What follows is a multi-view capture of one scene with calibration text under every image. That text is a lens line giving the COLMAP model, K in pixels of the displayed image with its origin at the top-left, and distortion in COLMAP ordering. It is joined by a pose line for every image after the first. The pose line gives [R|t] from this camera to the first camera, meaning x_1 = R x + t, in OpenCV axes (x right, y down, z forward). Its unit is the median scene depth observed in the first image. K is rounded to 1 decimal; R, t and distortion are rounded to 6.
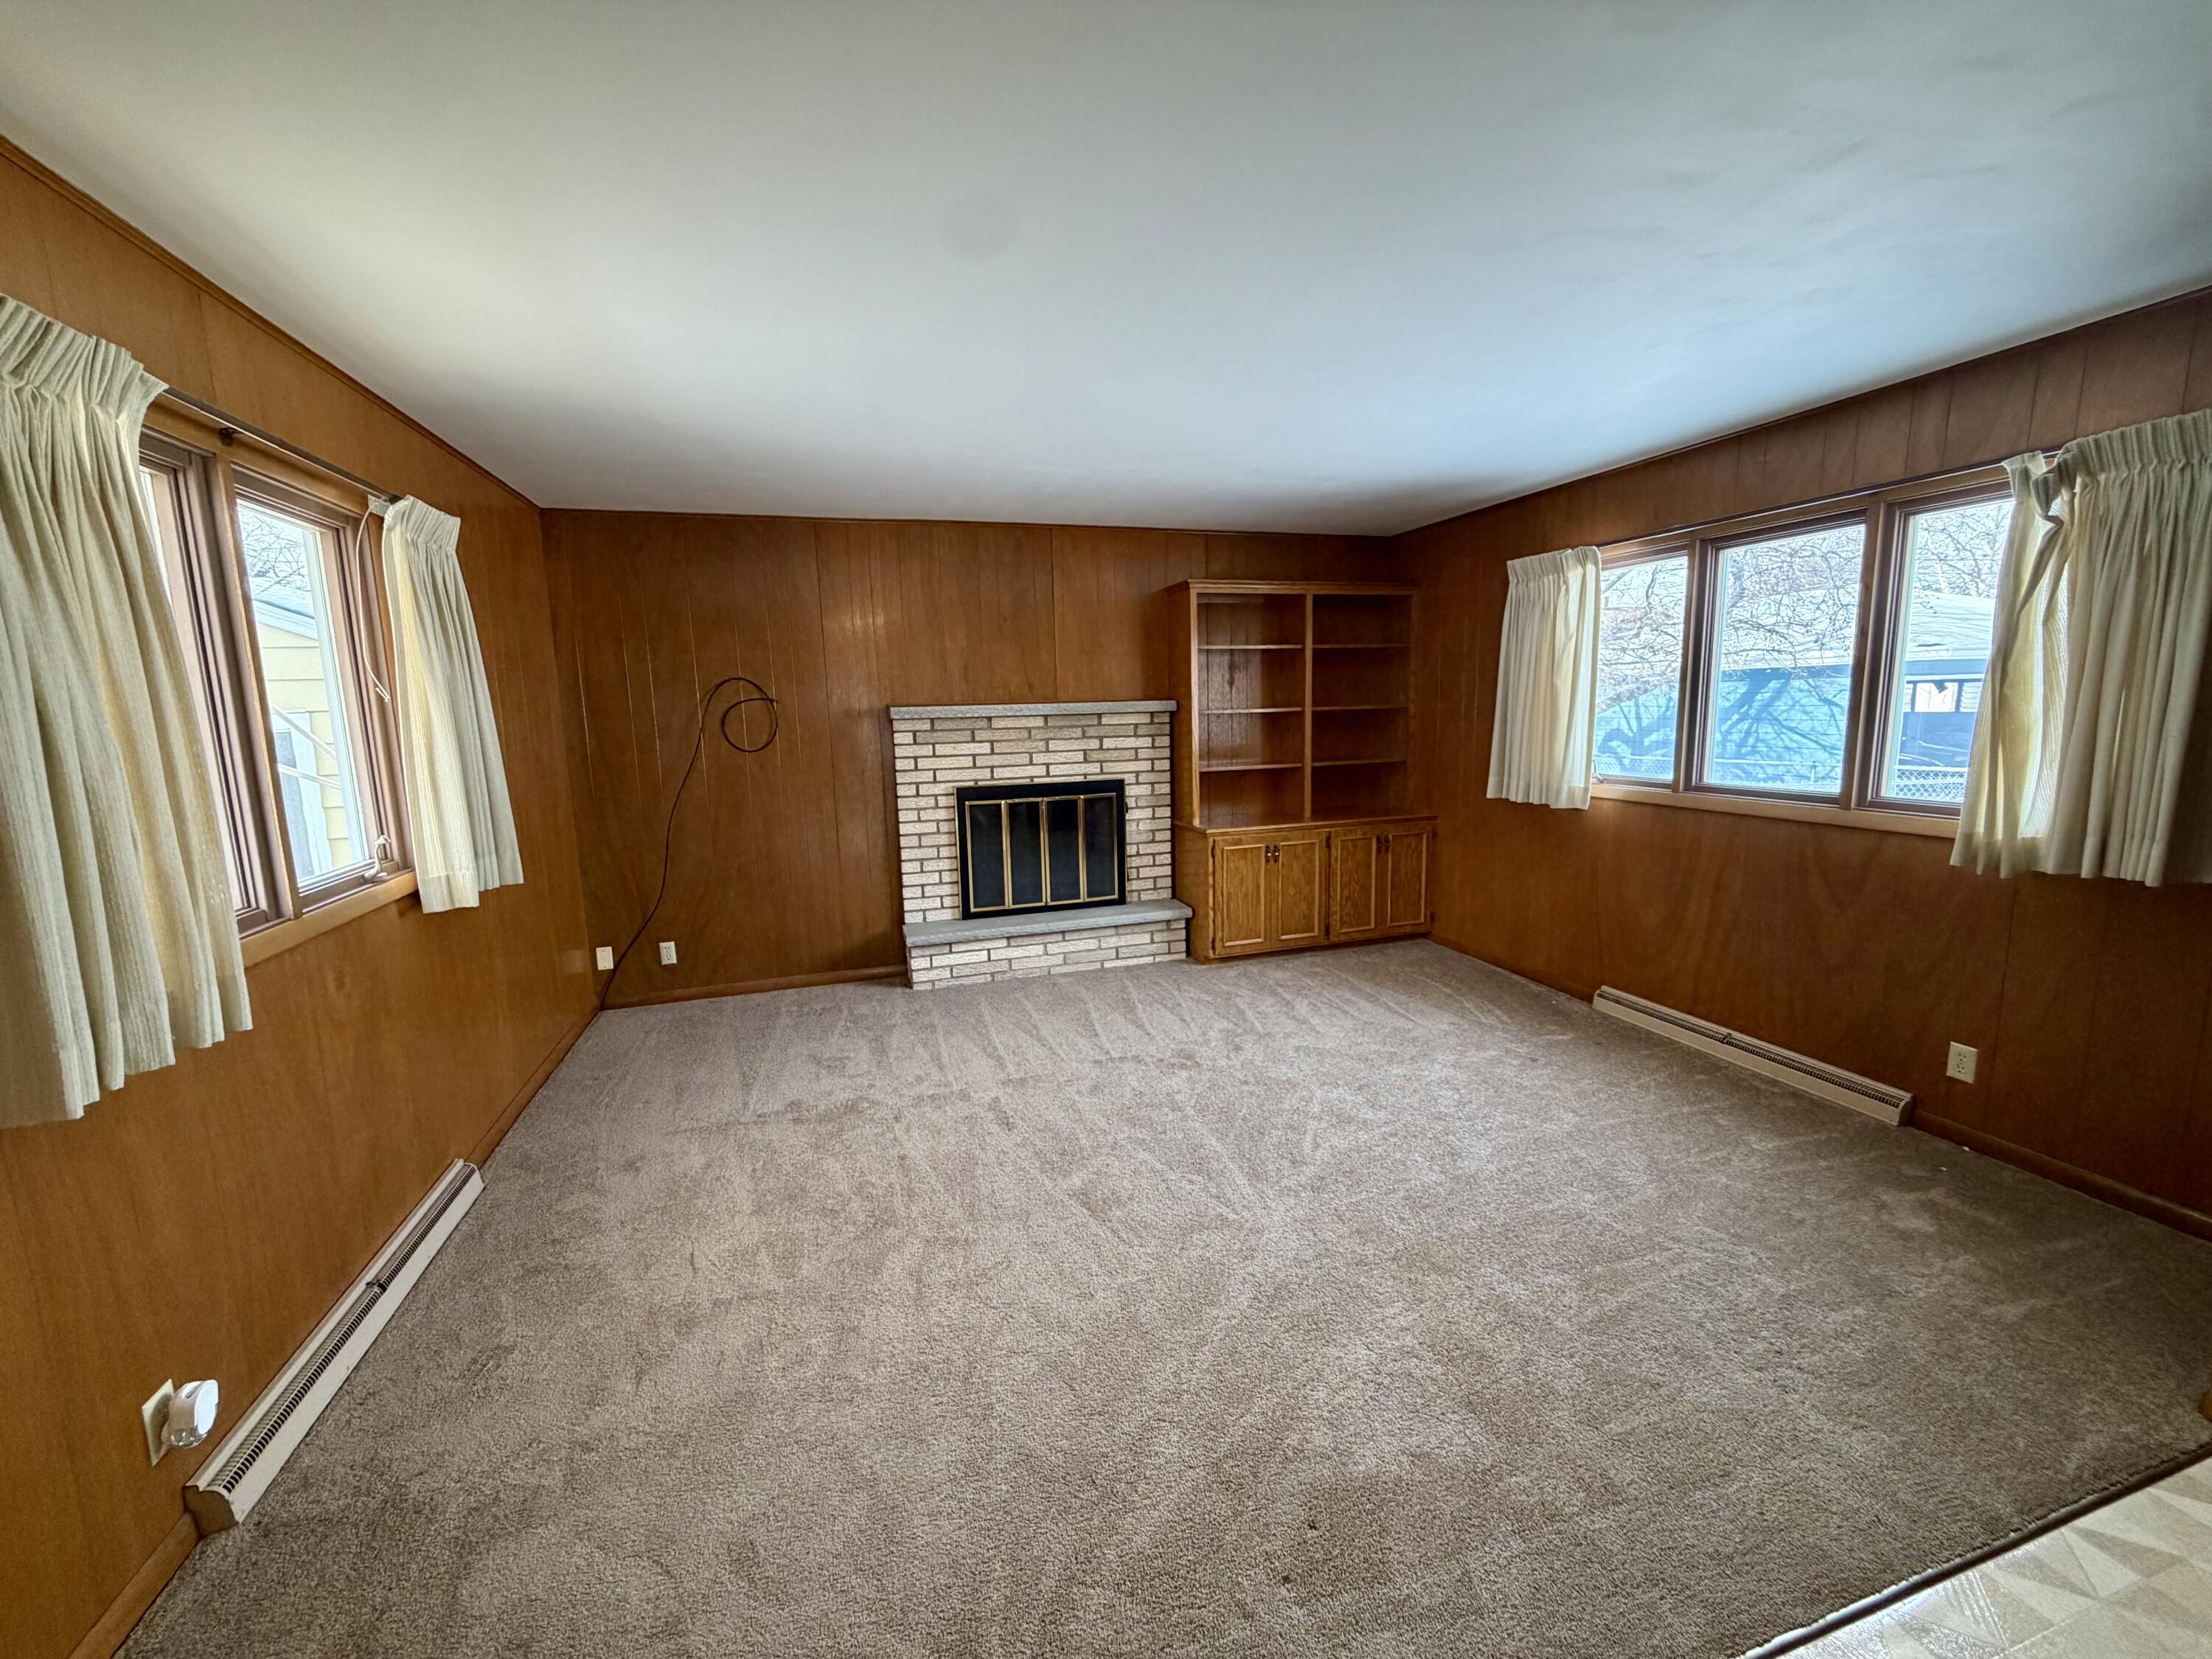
lens RADIAL K [[883.2, 0, 1101.4], [0, 883.2, 830.9], [0, 0, 1]] dist [-0.000425, 0.000430]
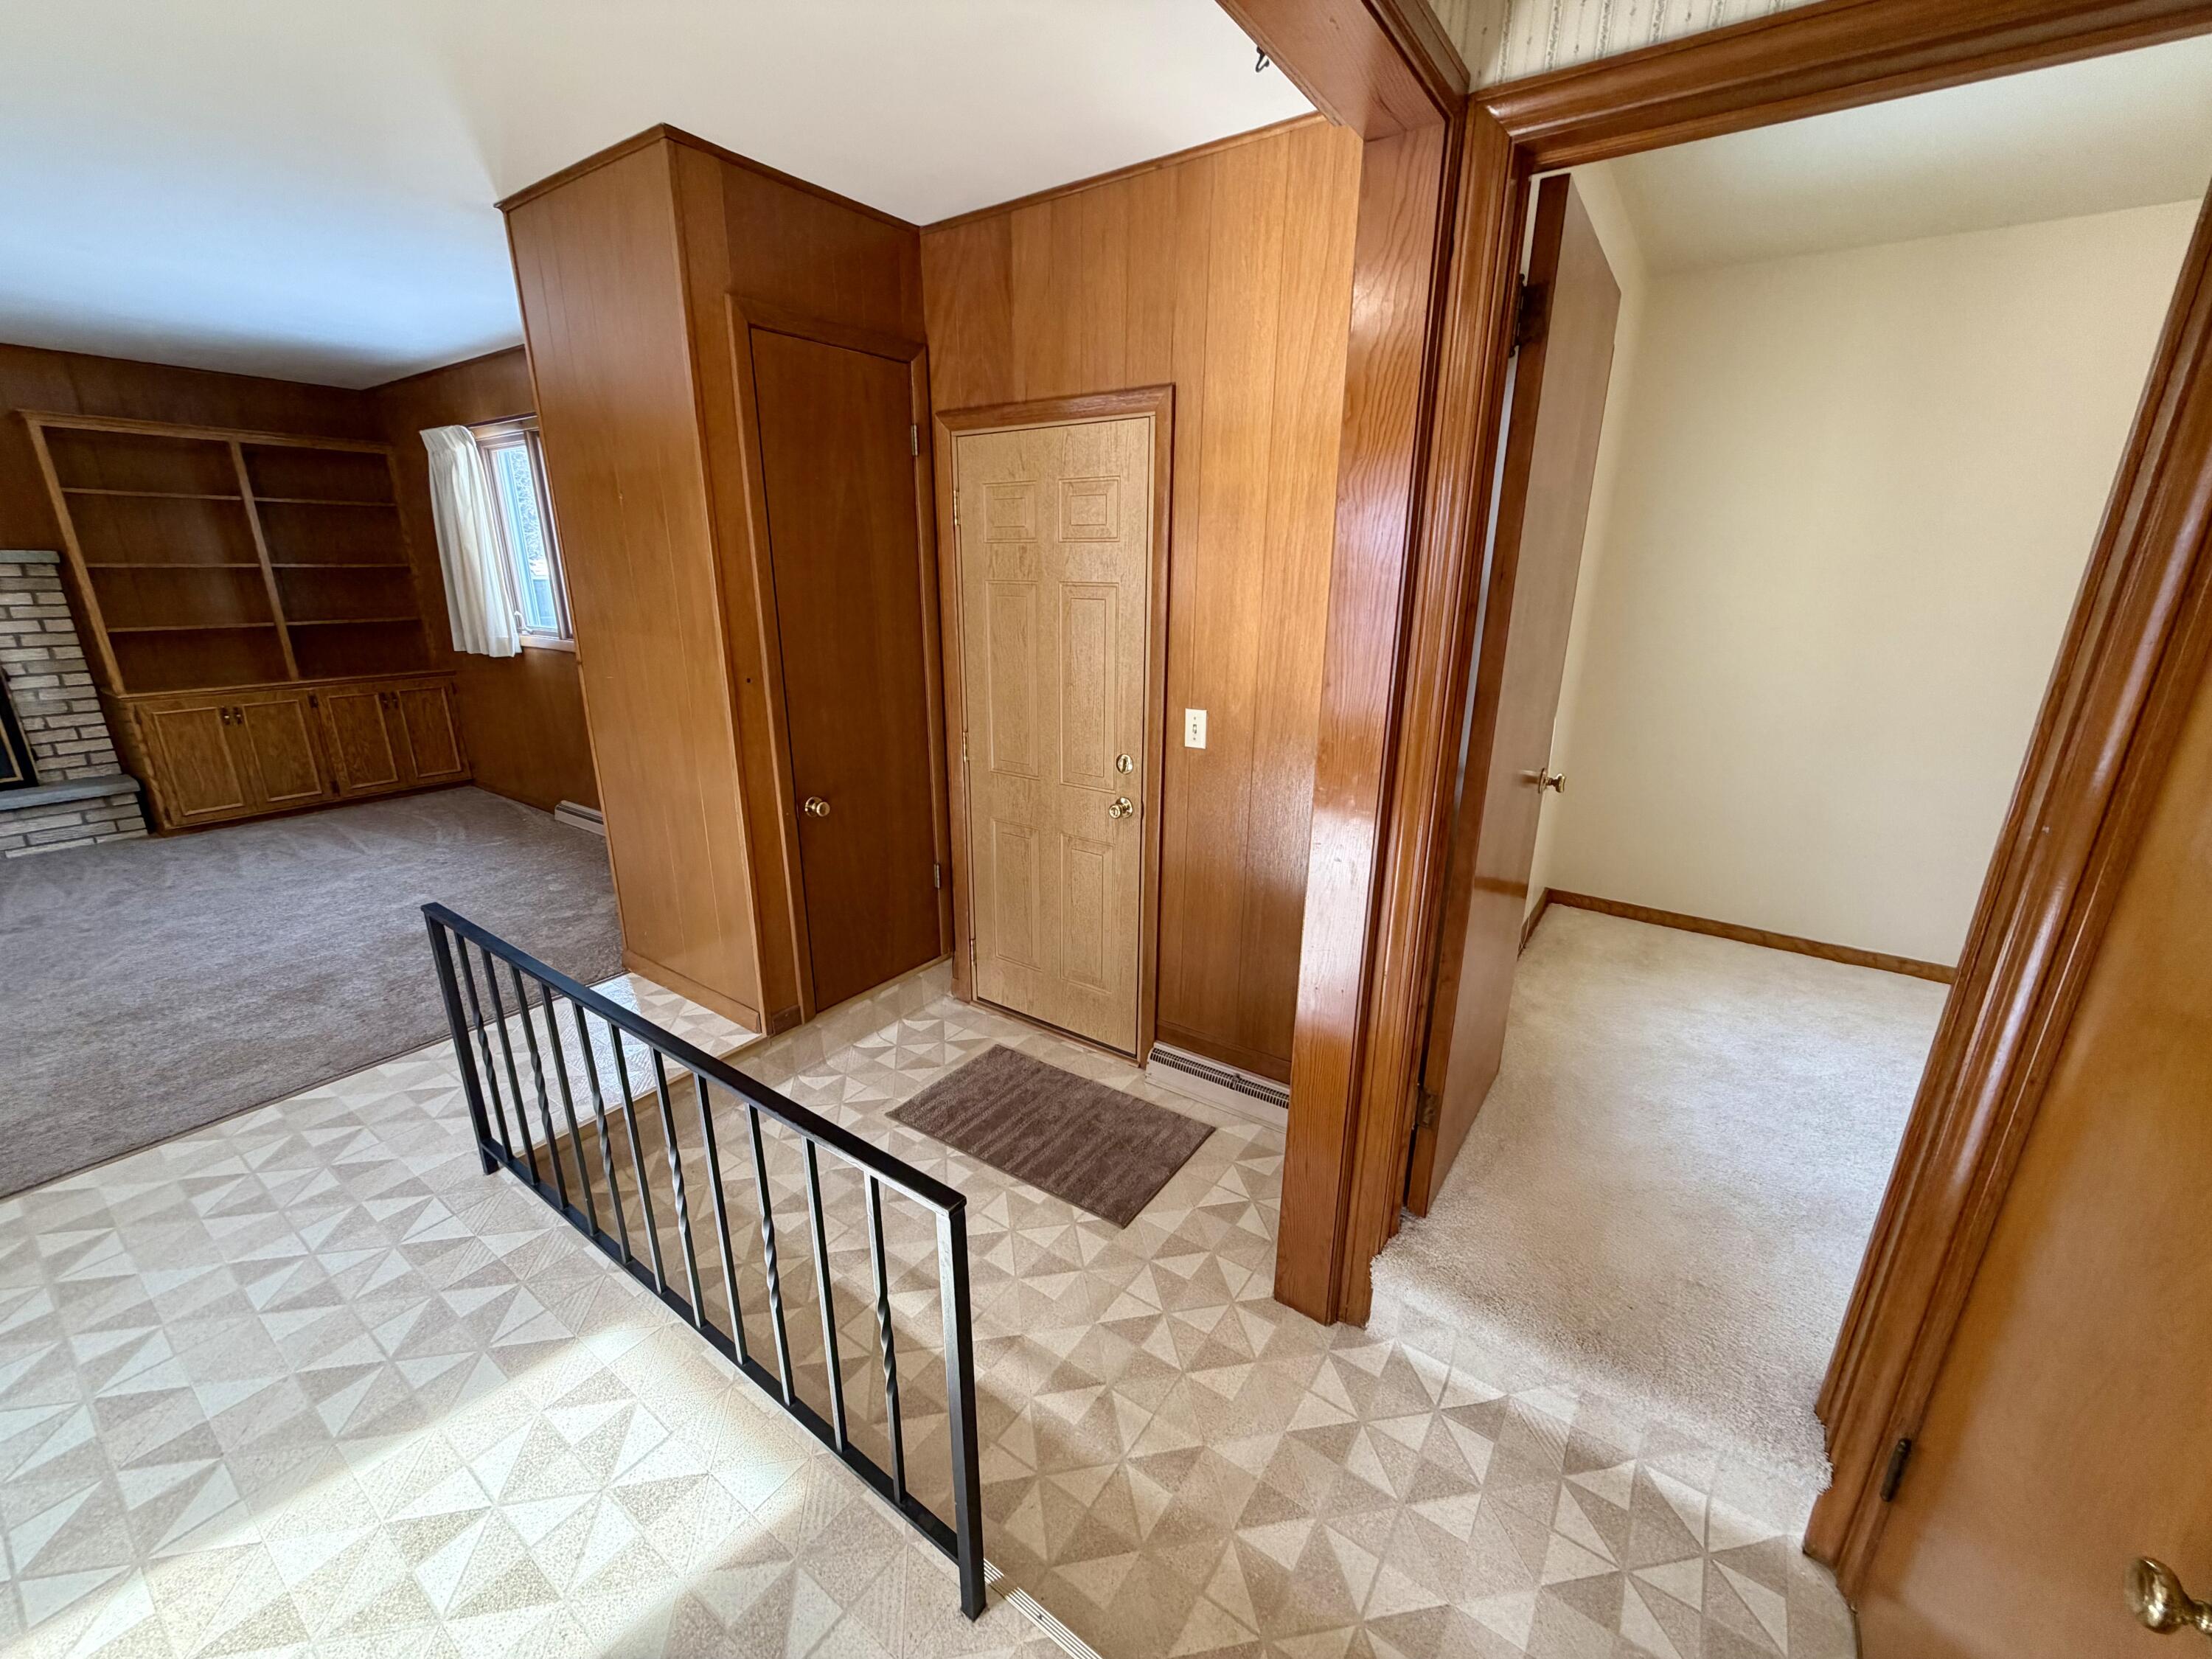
lens RADIAL K [[883.2, 0, 1100.1], [0, 883.2, 827.0], [0, 0, 1]] dist [-0.000425, 0.000430]
pose [[0.793179, -0.144641, 0.591562, 0.347753], [0.063897, 0.985790, 0.155357, 0.054853], [-0.605627, -0.085426, 0.791150, -0.361222]]
